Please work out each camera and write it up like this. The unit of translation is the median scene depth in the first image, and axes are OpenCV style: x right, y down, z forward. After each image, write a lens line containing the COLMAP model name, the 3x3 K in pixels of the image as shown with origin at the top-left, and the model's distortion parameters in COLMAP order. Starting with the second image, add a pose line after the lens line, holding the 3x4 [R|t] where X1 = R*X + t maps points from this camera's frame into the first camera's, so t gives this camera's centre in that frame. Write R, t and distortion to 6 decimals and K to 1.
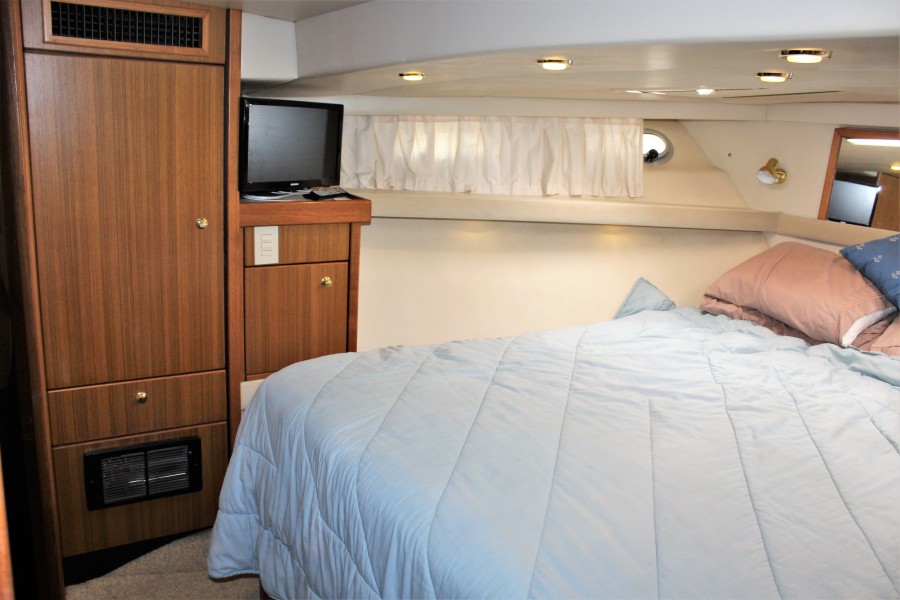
lens RADIAL K [[728.8, 0, 445.2], [0, 728.8, 300.8], [0, 0, 1]] dist [-0.164399, 0.148148]
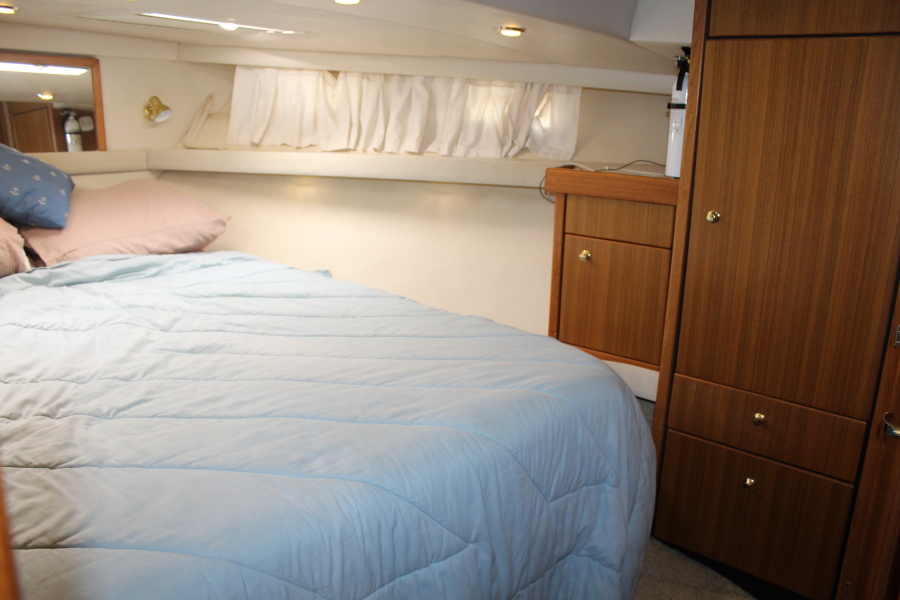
lens RADIAL K [[751.4, 0, 431.8], [0, 751.4, 303.5], [0, 0, 1]] dist [-0.160160, 0.137504]
pose [[-0.242311, -0.307929, 0.920035, -0.427111], [0.192556, 0.914167, 0.356679, -0.121411], [-0.950898, 0.263586, -0.162219, 0.530042]]
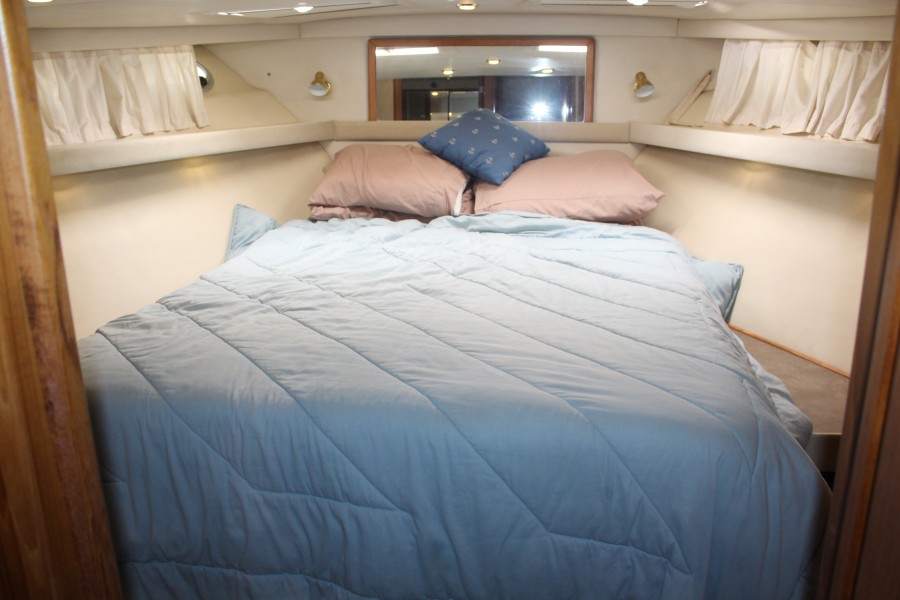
lens RADIAL K [[751.4, 0, 431.8], [0, 751.4, 303.5], [0, 0, 1]] dist [-0.160160, 0.137504]
pose [[0.668692, -0.277494, 0.689818, -0.329511], [0.224726, 0.959786, 0.168251, -0.013536], [-0.708766, 0.042512, 0.704161, 0.102206]]
